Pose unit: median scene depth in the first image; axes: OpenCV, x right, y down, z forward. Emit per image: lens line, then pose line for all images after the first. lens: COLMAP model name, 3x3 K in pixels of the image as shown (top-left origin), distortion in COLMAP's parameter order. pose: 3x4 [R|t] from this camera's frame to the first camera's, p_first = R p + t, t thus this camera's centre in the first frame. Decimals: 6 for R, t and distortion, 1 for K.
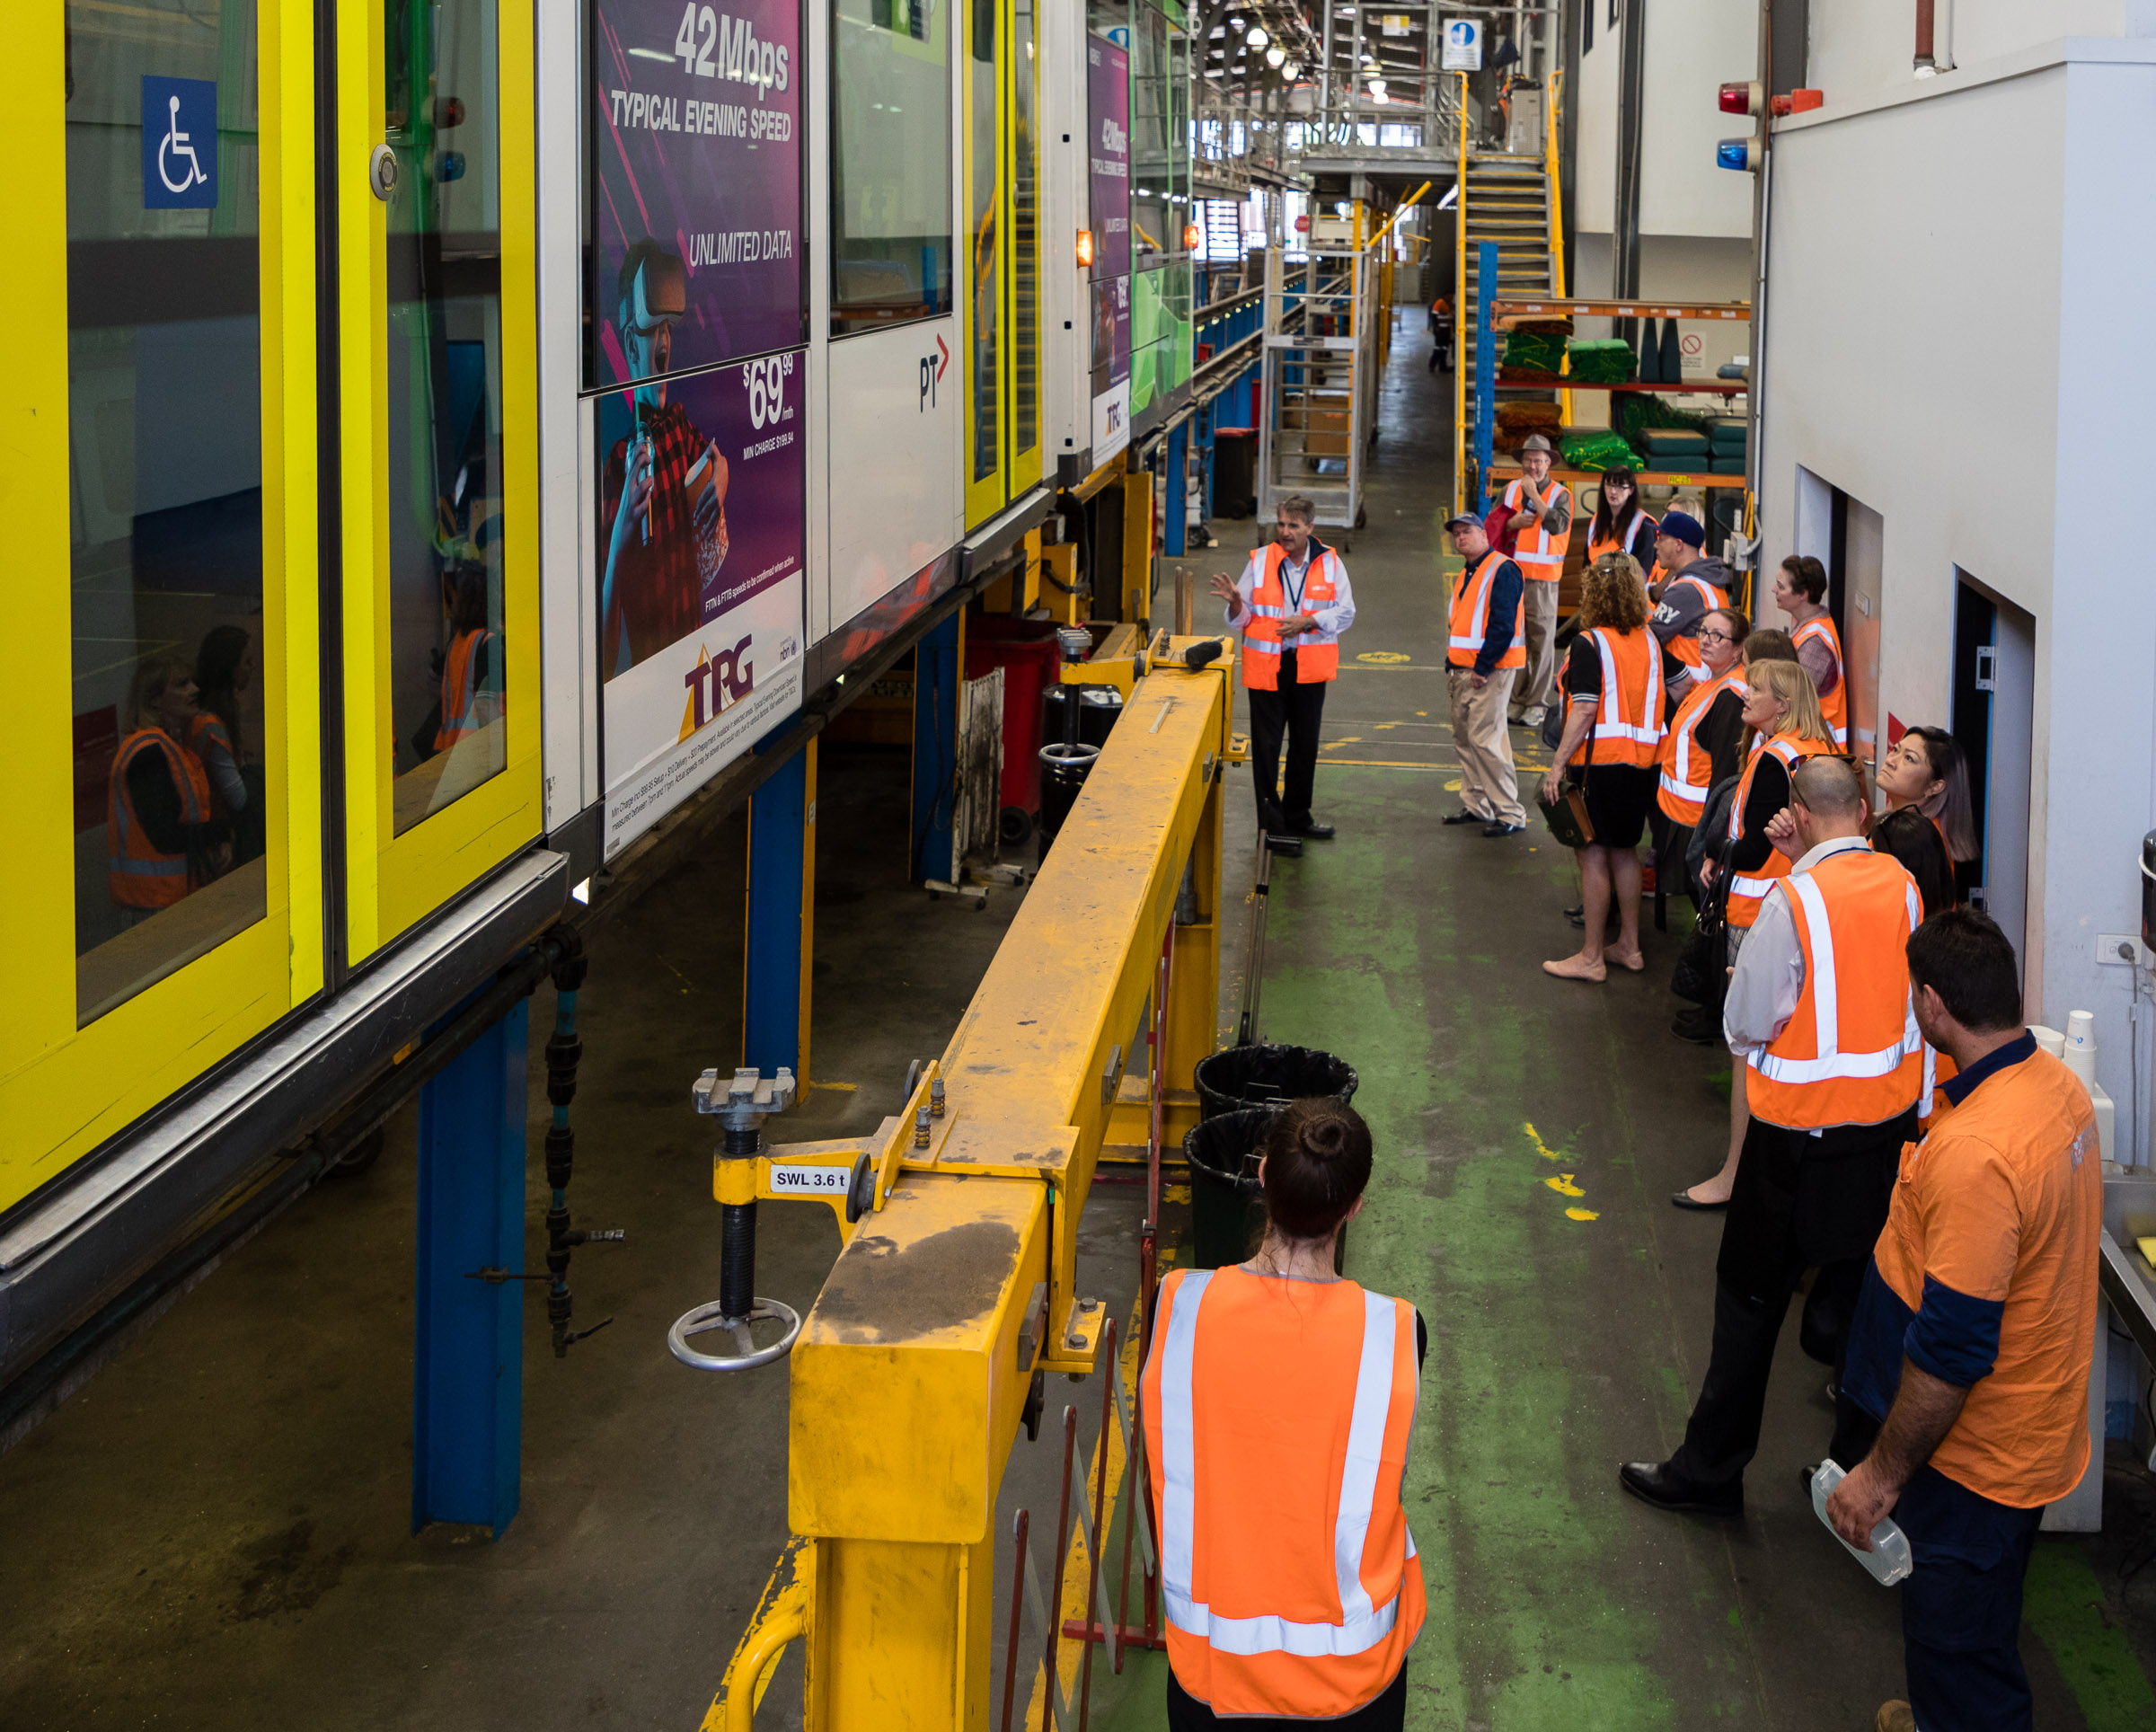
lens RADIAL K [[4212.9, 0, 1078.0], [0, 4212.9, 866.0], [0, 0, 1]] dist [-0.307771, 0.098597]
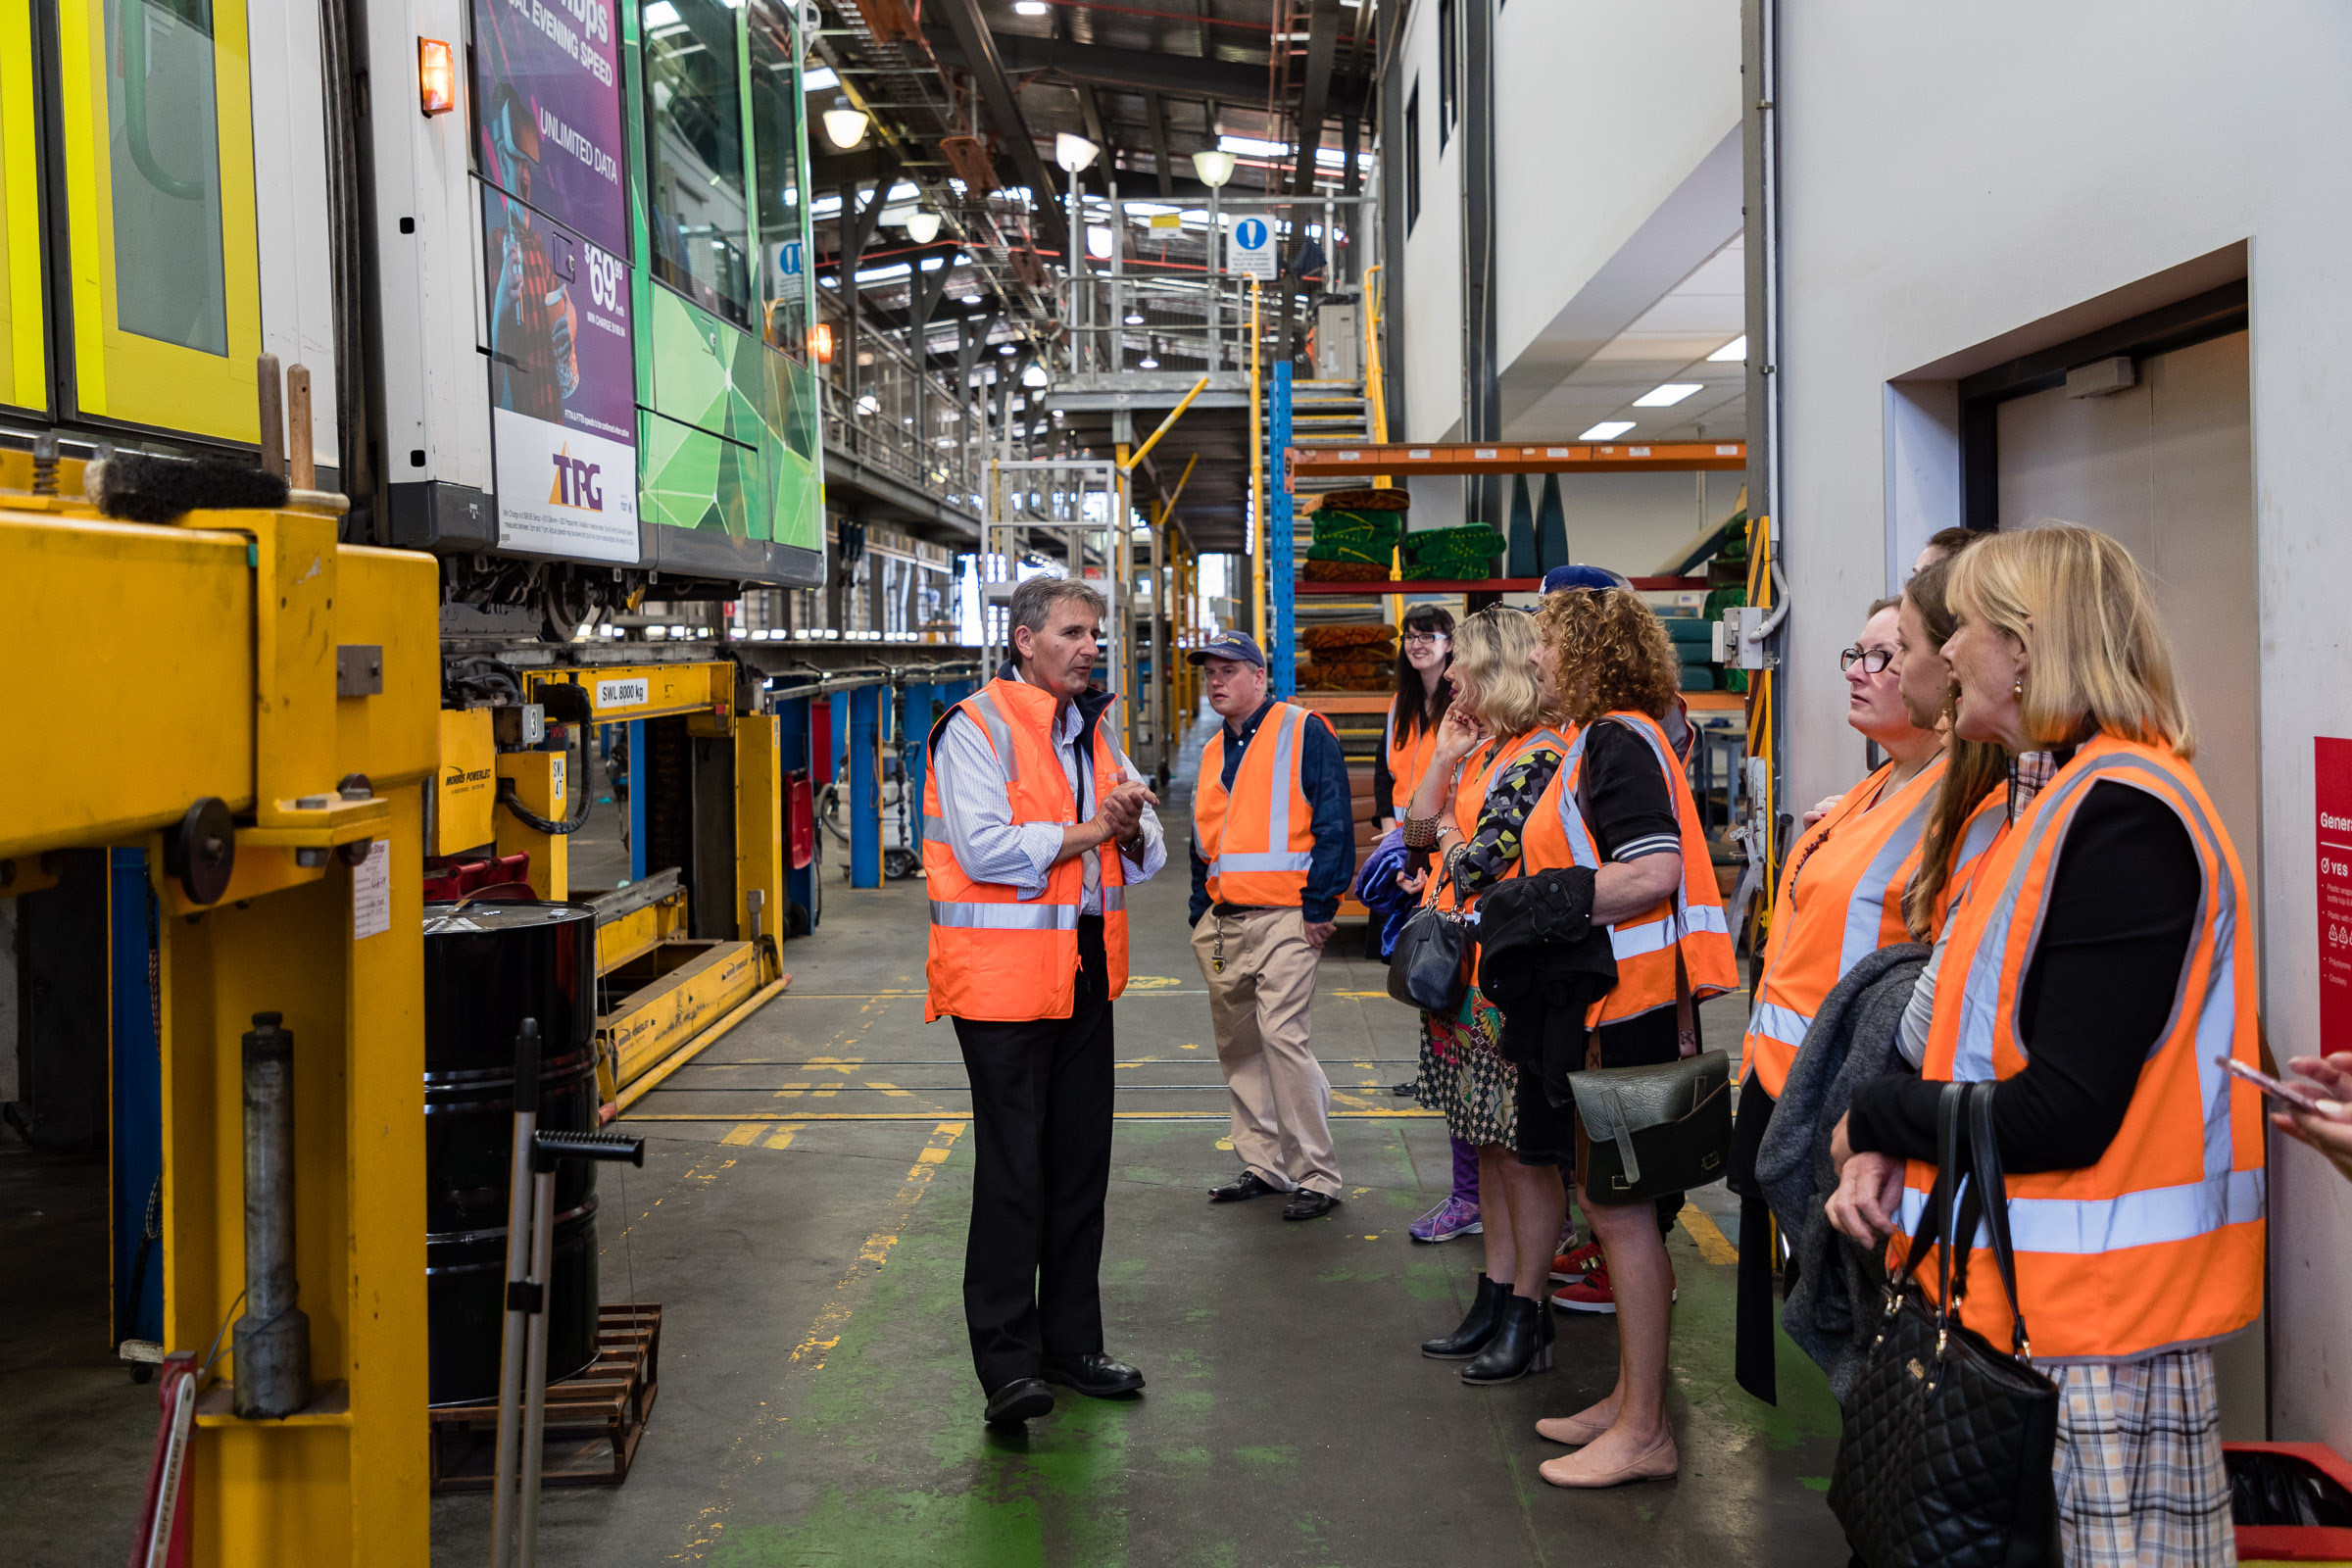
lens RADIAL K [[4765.1, 0, 1176.0], [0, 4765.1, 784.0], [0, 0, 1]] dist [0.027498, 0.189269]
pose [[0.997058, -0.036473, 0.067424, 0.028045], [0.043979, 0.992573, -0.113421, 0.004101], [-0.062786, 0.116053, 0.991257, 0.248007]]
